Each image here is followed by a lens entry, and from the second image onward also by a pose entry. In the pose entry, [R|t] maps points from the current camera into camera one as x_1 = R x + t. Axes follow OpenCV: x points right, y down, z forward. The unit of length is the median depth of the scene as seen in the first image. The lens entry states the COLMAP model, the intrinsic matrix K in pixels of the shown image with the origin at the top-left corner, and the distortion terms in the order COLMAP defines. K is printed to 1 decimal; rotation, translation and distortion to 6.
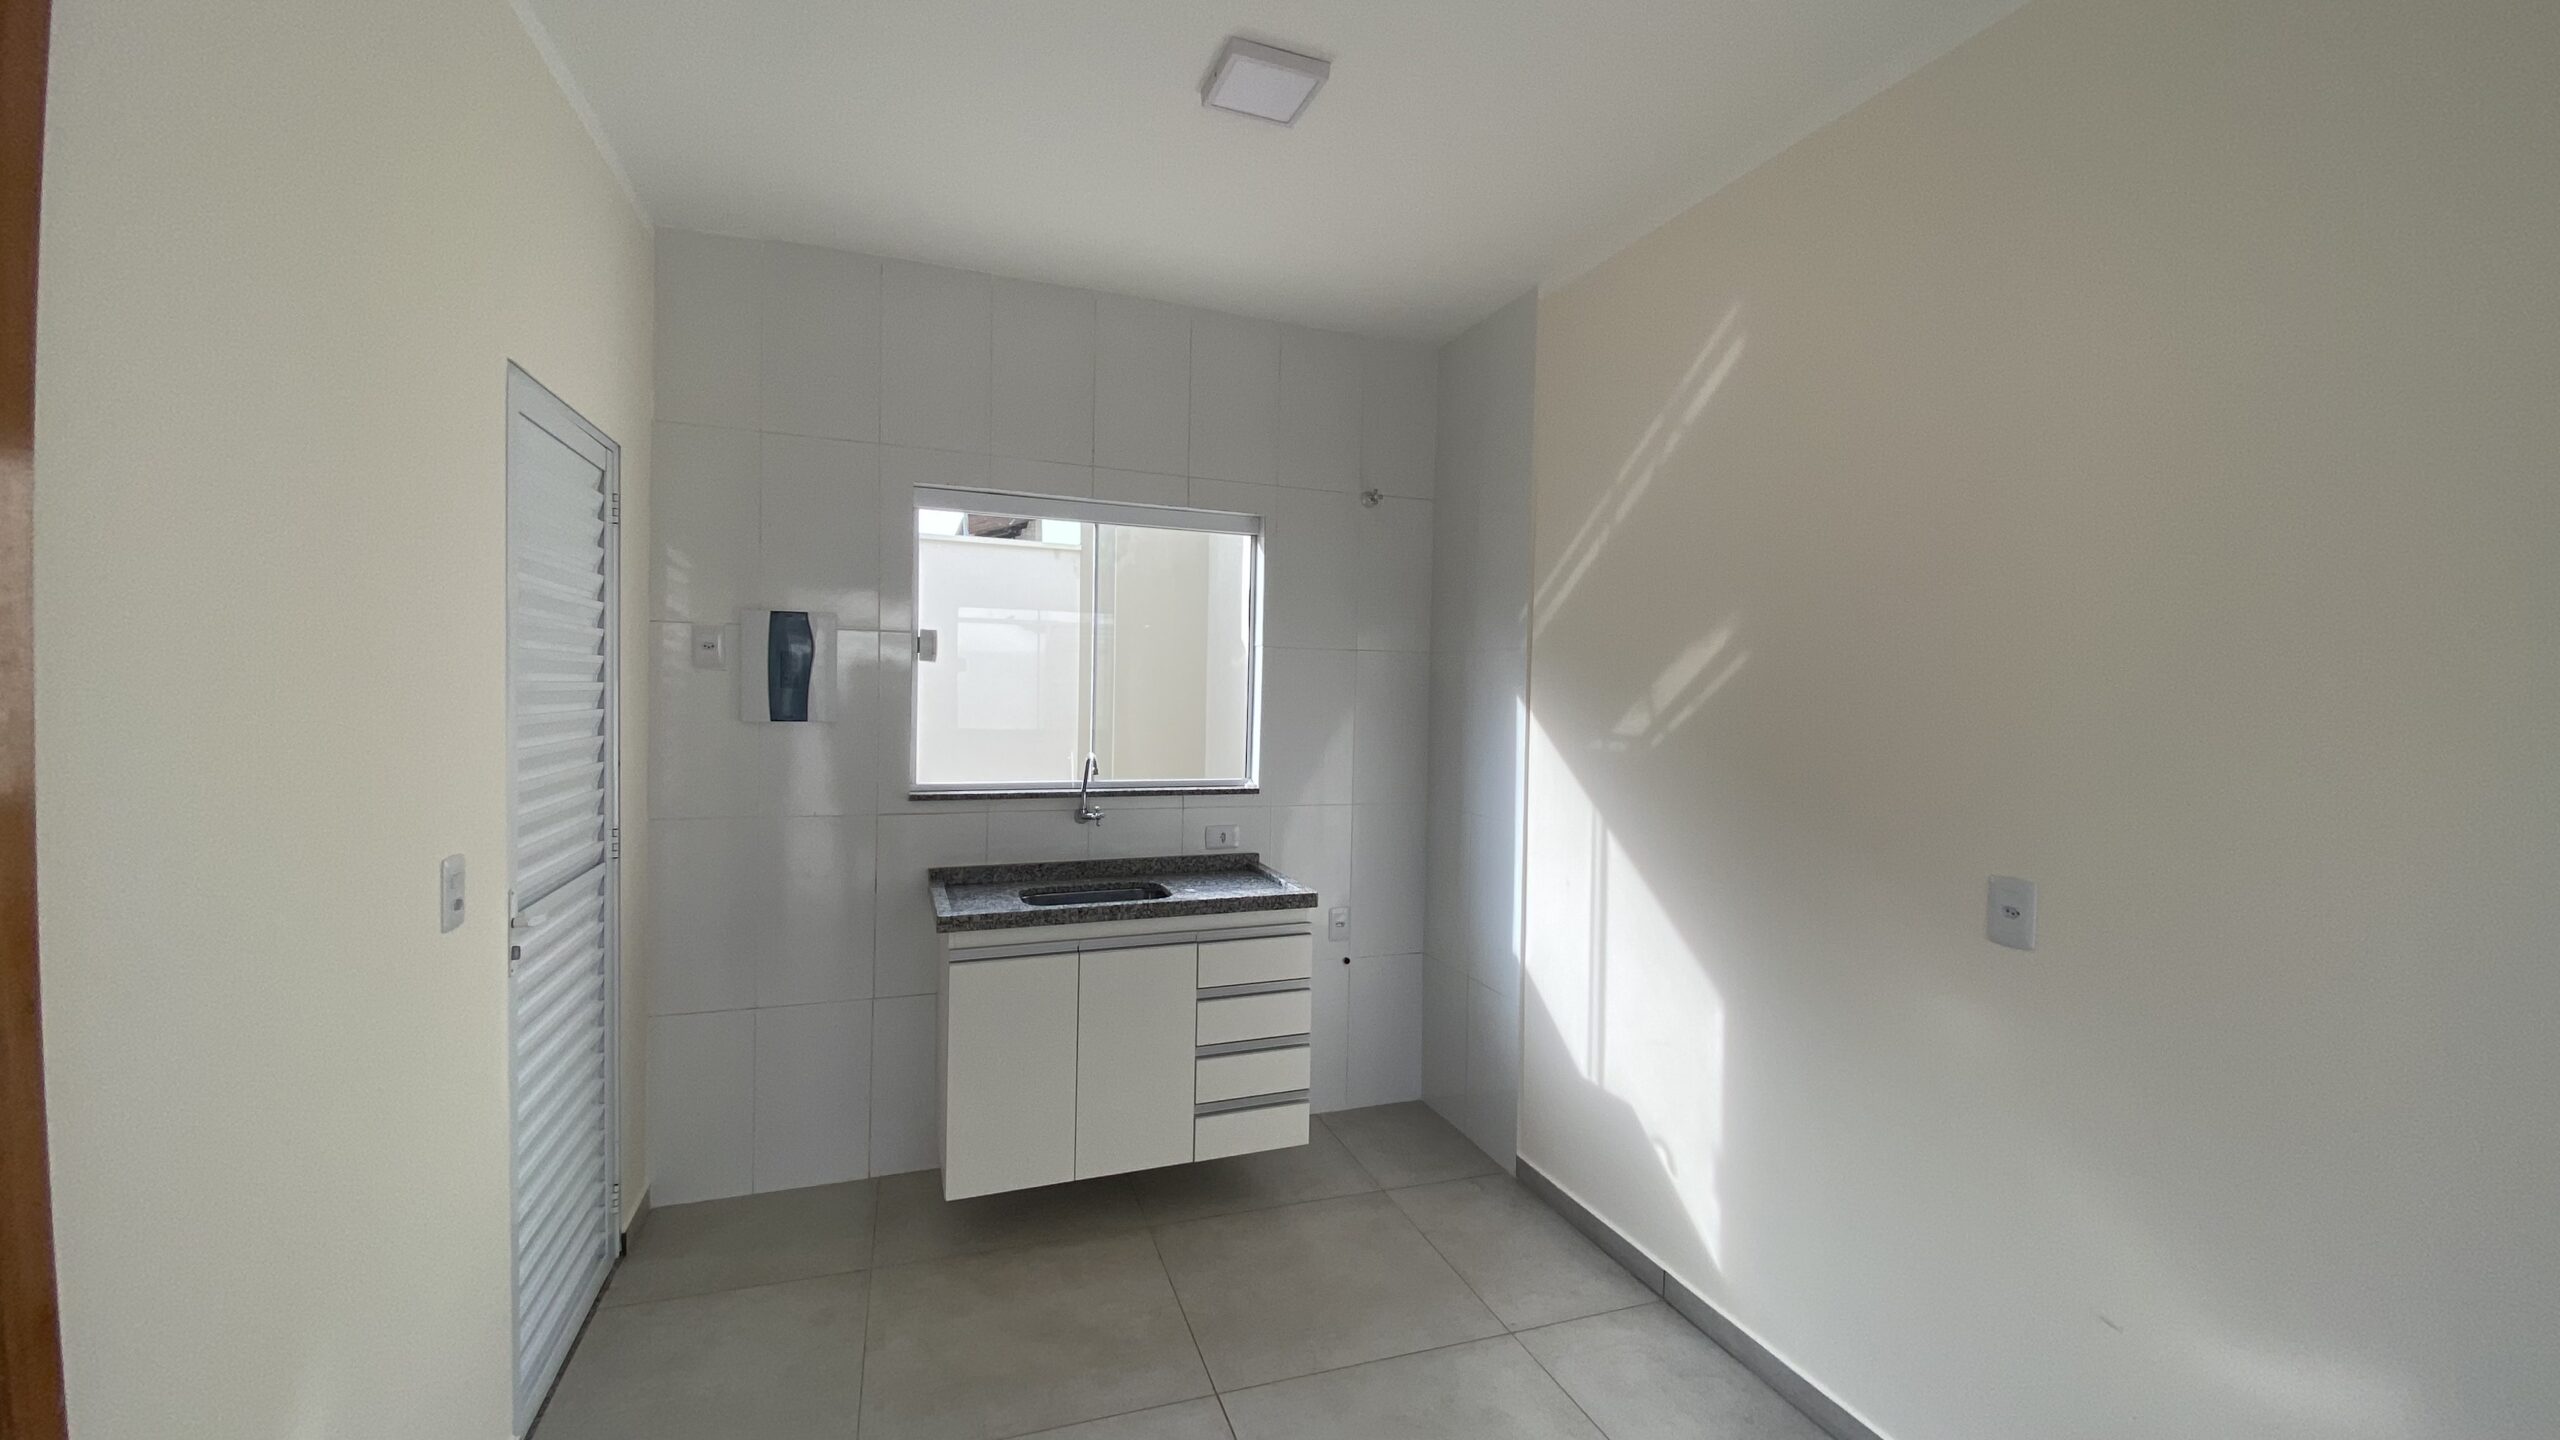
lens RADIAL K [[1080.5, 0, 1280.4], [0, 1080.5, 711.9], [0, 0, 1]] dist [0.033975, -0.004118]
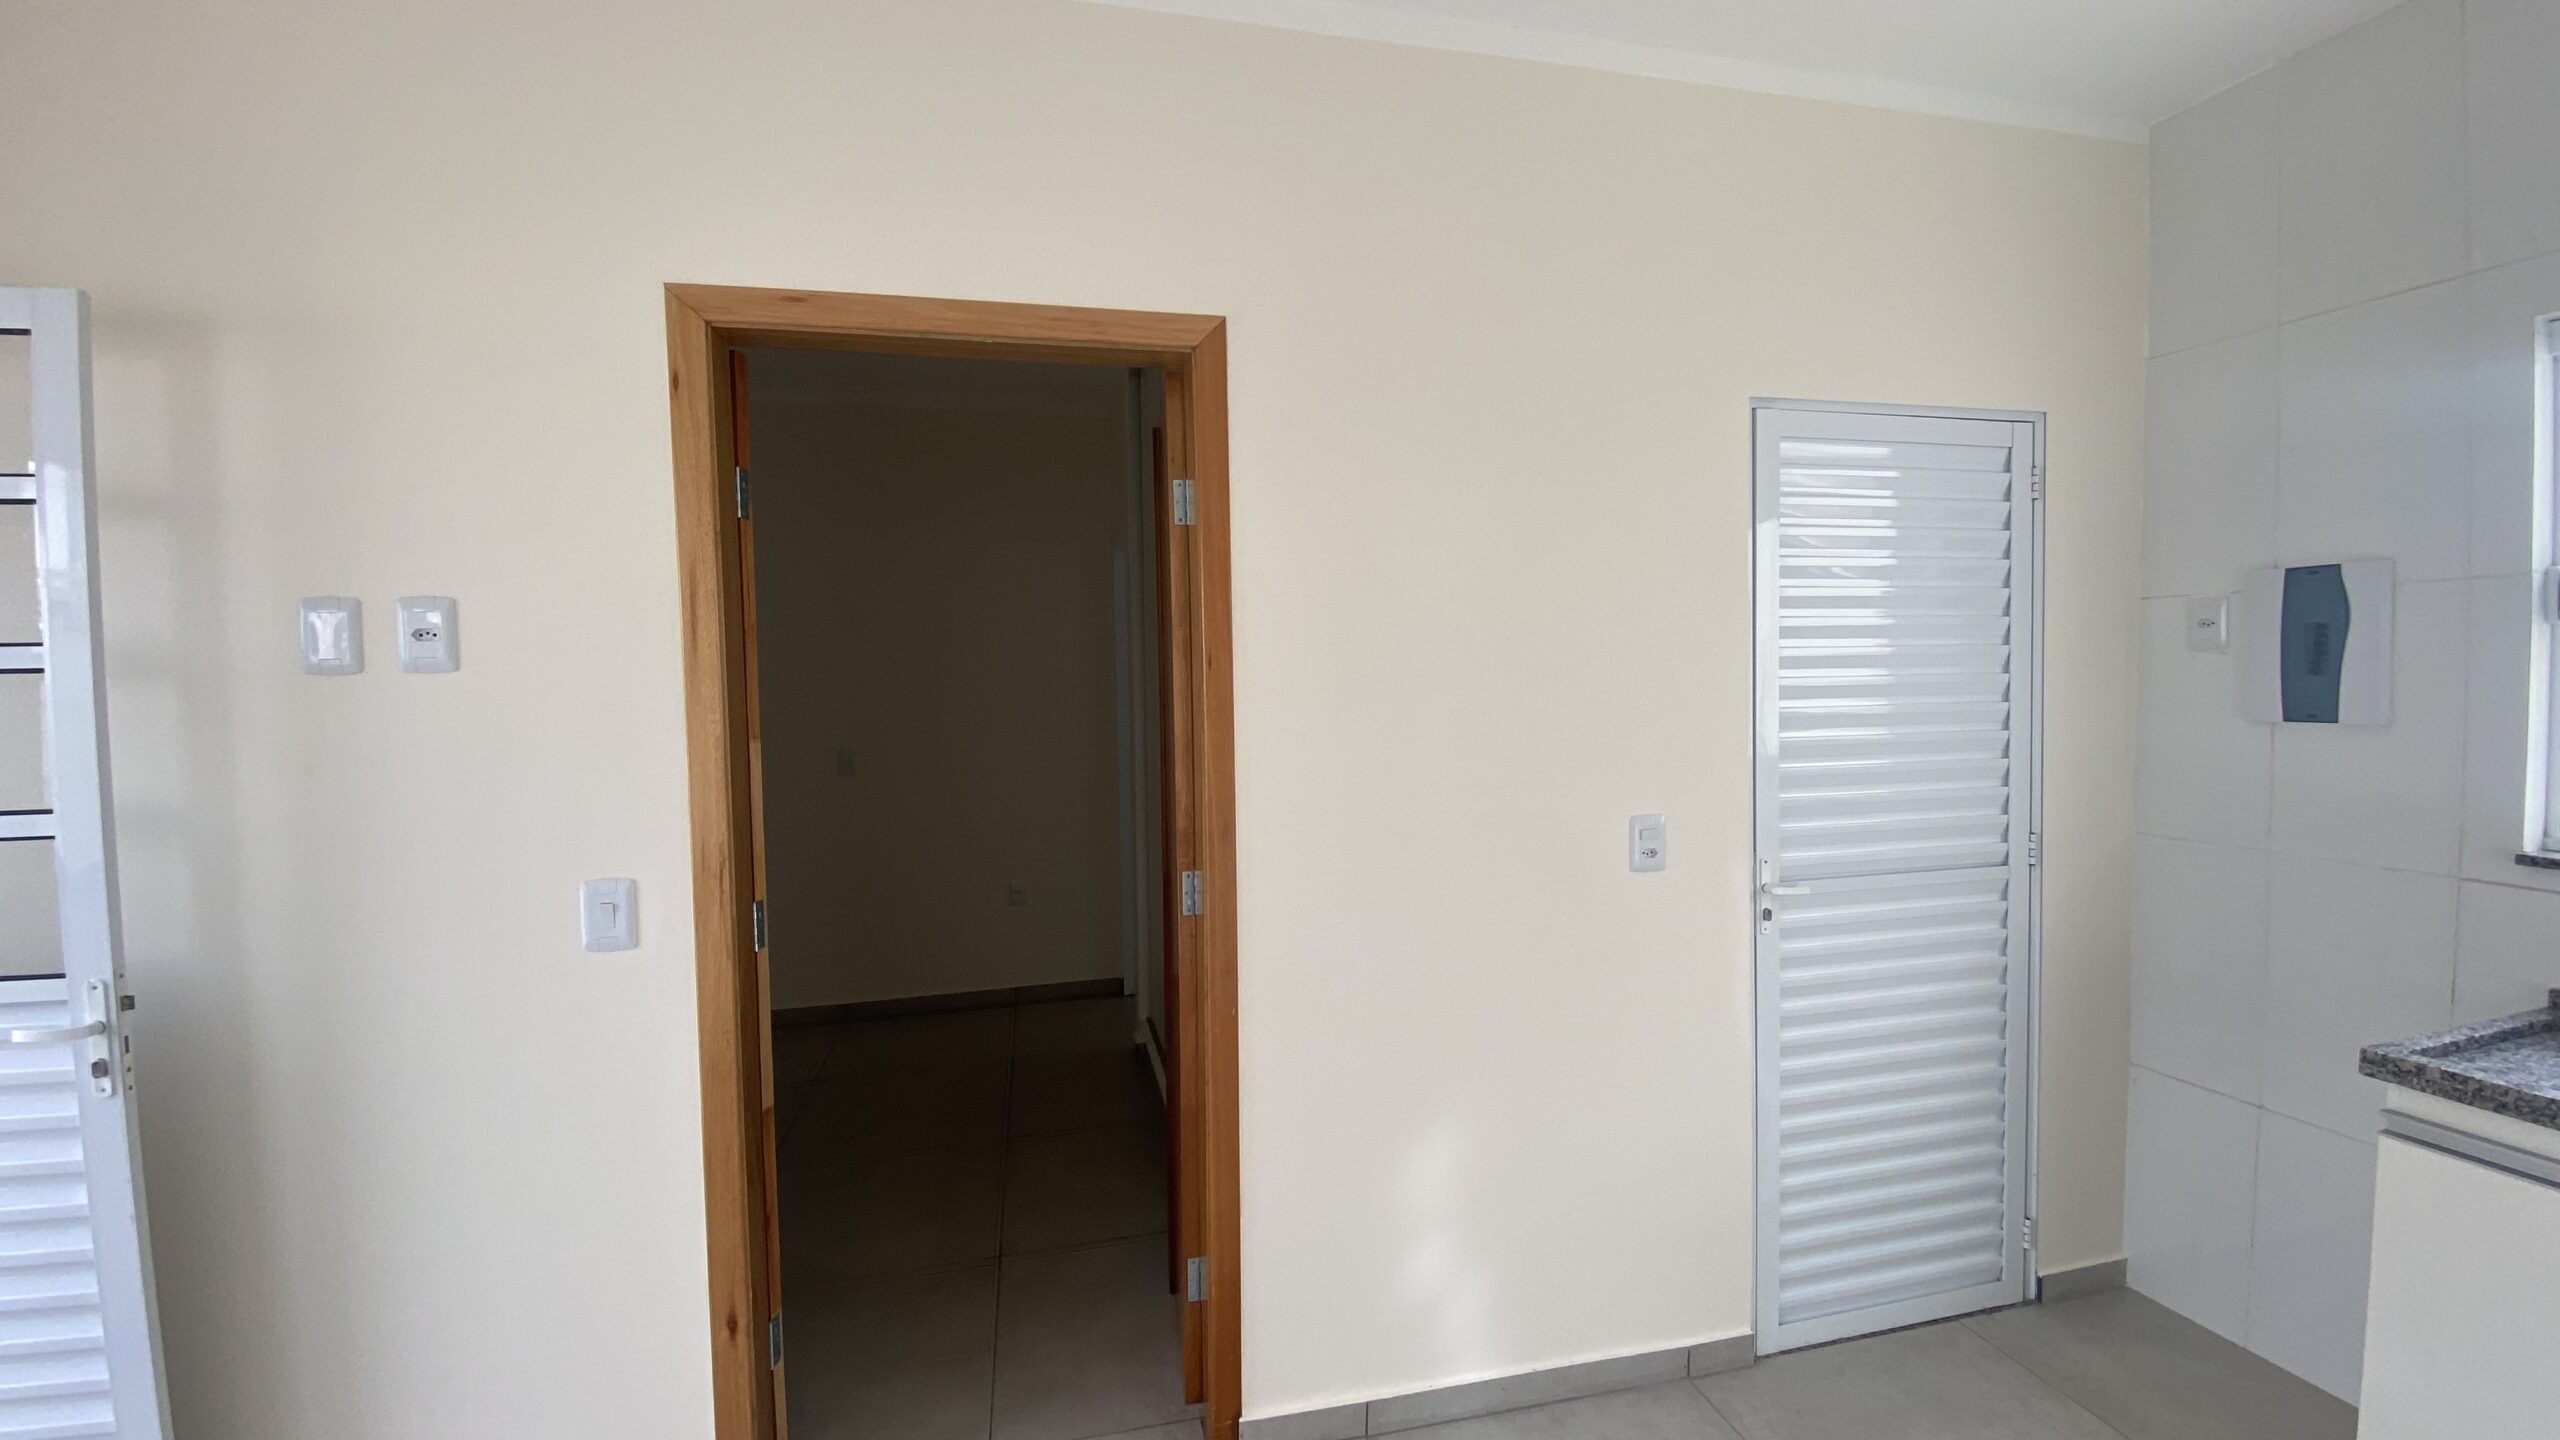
lens RADIAL K [[1080.5, 0, 1280.3], [0, 1080.5, 723.7], [0, 0, 1]] dist [0.033975, -0.004118]
pose [[-0.077870, 0.029088, -0.996539, 0.320004], [-0.010053, 0.999501, 0.029960, -0.005369], [0.996913, 0.012351, -0.077539, 0.397019]]
